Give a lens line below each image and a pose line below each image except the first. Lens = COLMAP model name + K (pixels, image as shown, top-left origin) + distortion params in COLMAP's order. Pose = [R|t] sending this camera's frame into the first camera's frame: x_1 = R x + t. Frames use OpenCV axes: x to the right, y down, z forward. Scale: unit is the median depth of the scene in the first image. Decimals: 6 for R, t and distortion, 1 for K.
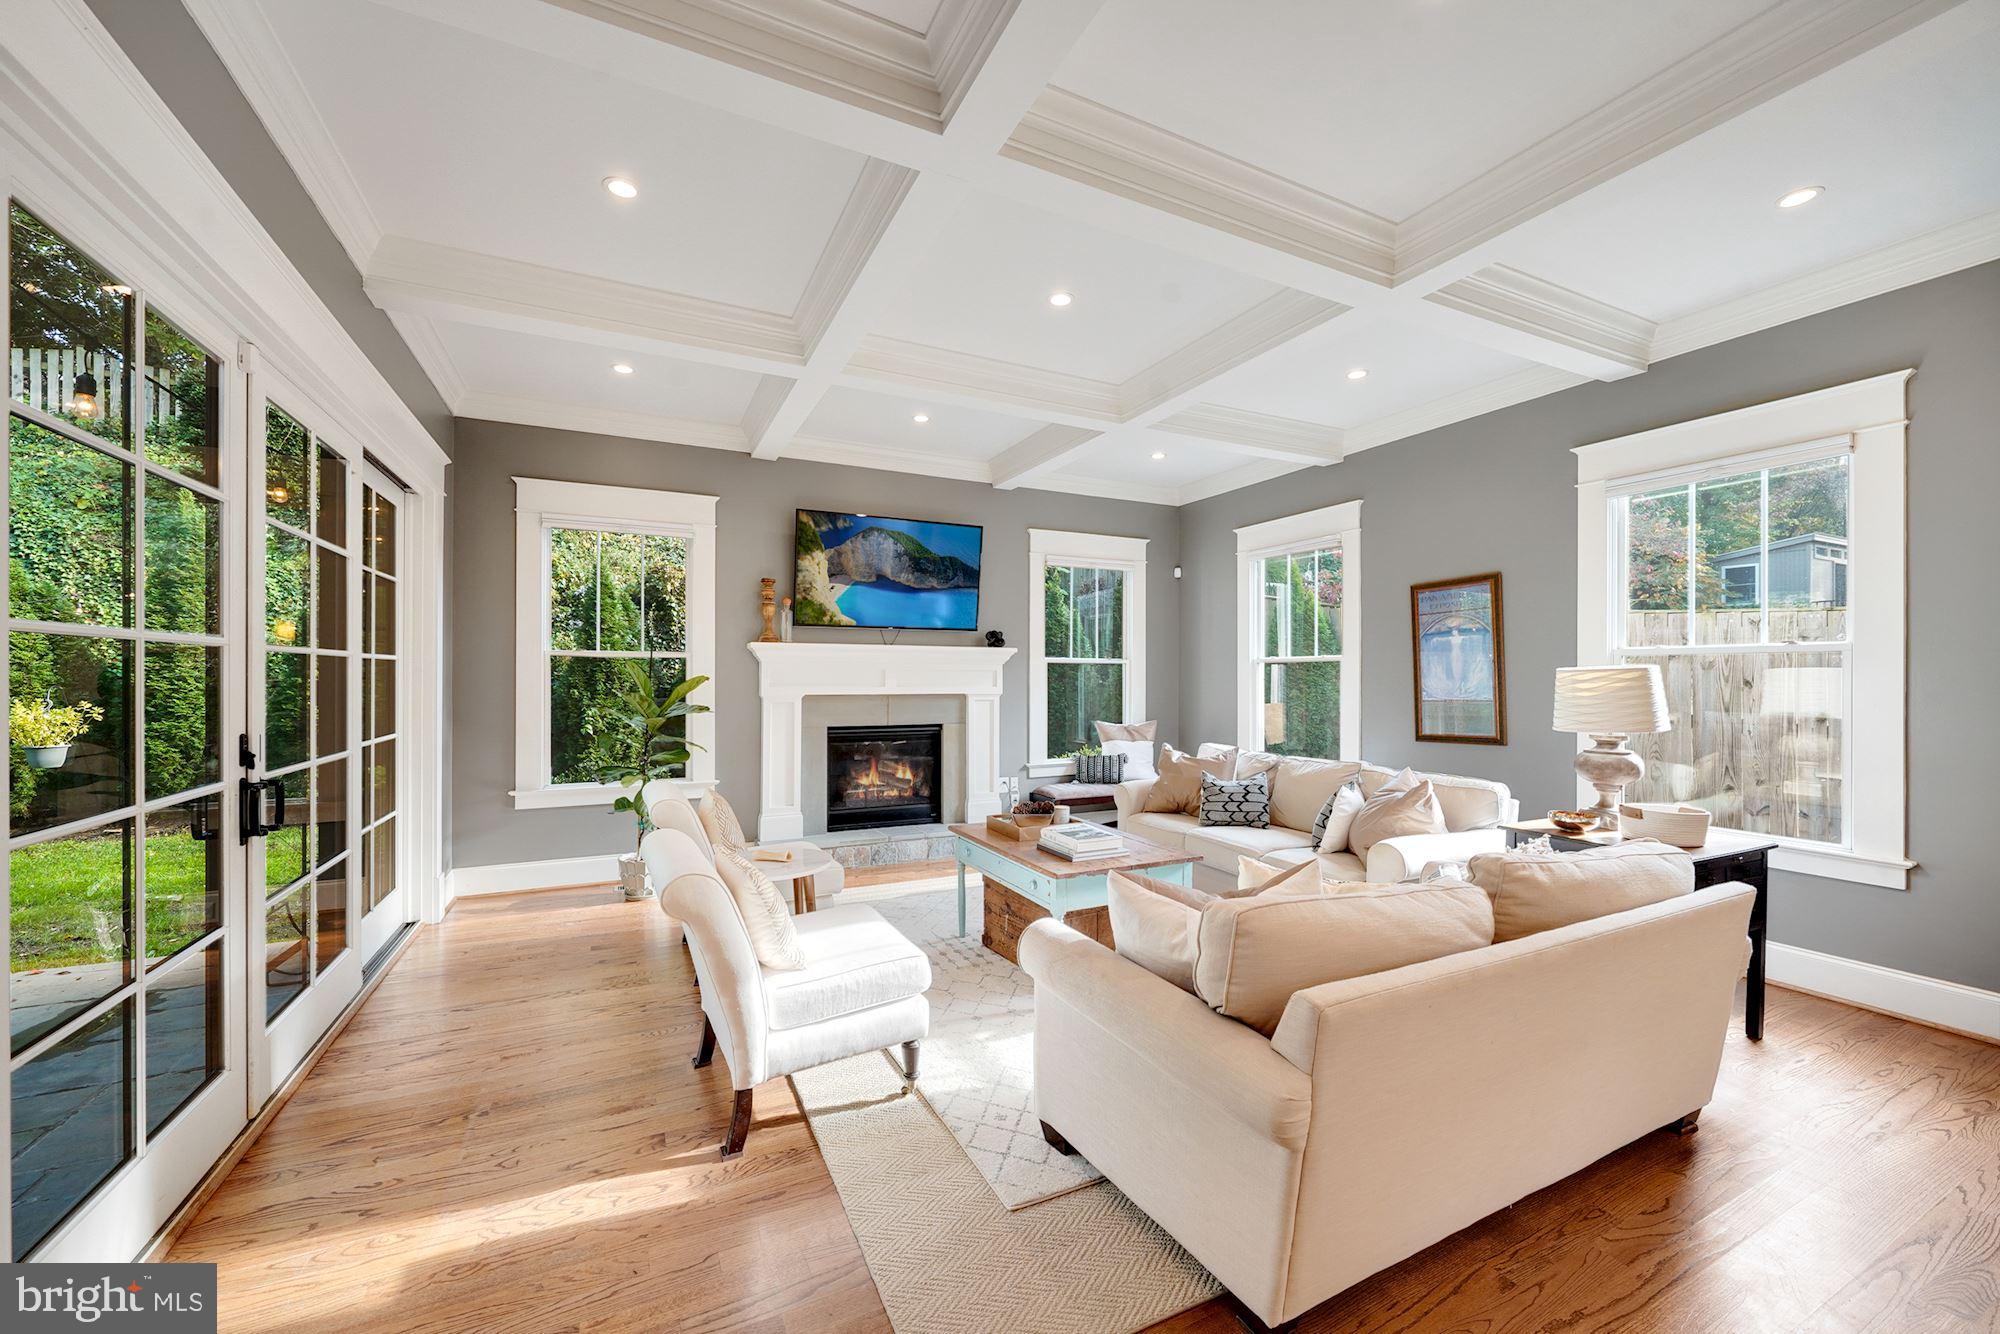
lens RADIAL K [[703.6, 0, 1000.0], [0, 703.6, 667.0], [0, 0, 1]] dist [-0.000974, -0.000099]
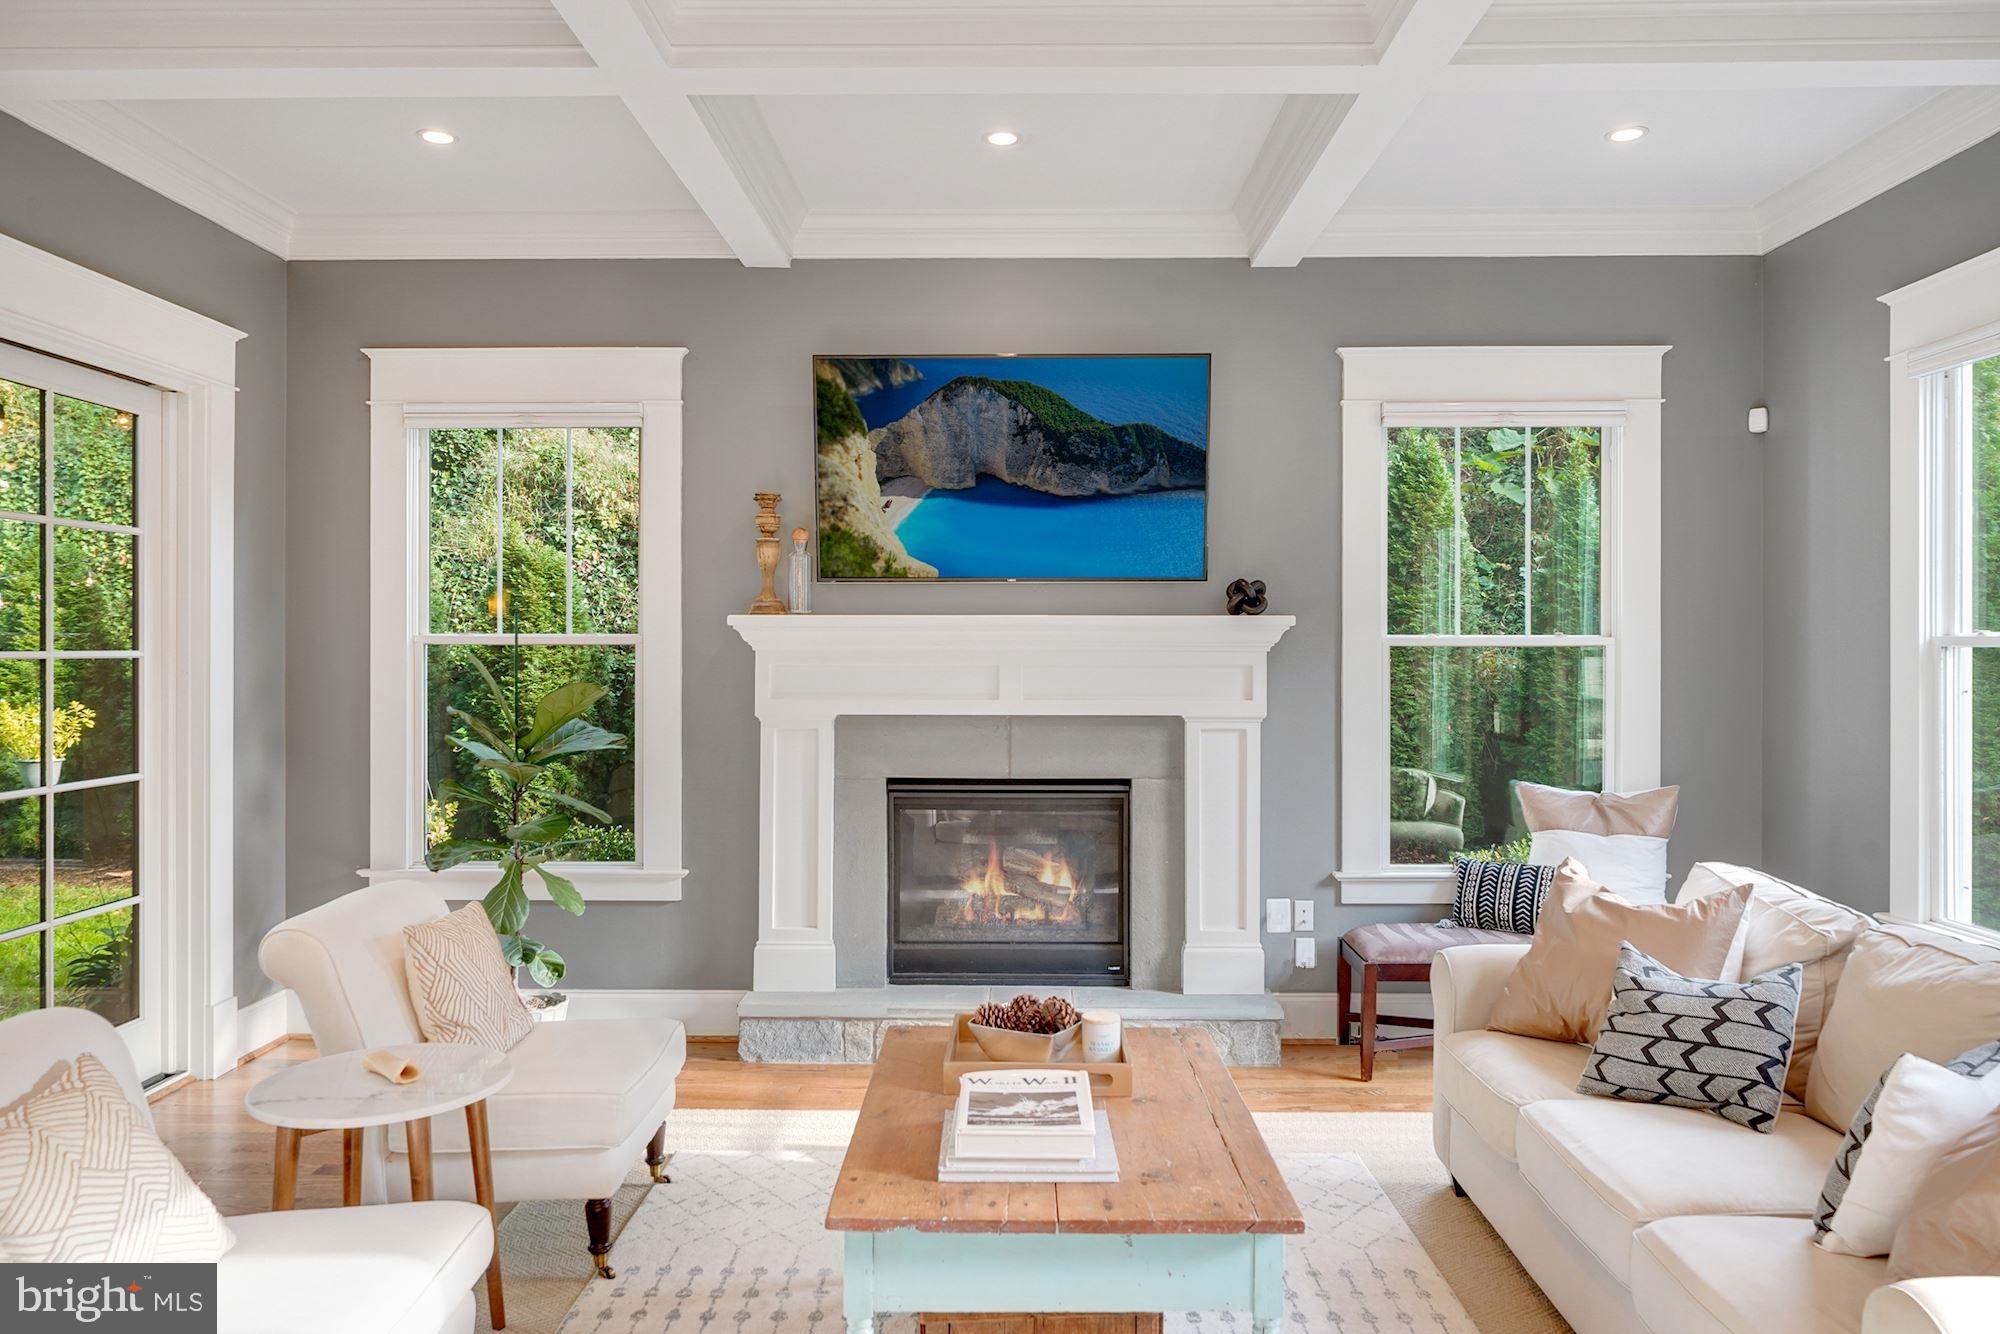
lens RADIAL K [[1301.4, 0, 999.3], [0, 1301.4, 648.8], [0, 0, 1]] dist [0.030013, -0.035791]
pose [[0.905336, -0.002428, -0.424688, 0.232964], [0.005678, 0.999963, 0.006386, -0.014057], [0.424657, -0.008193, 0.905317, 0.181501]]
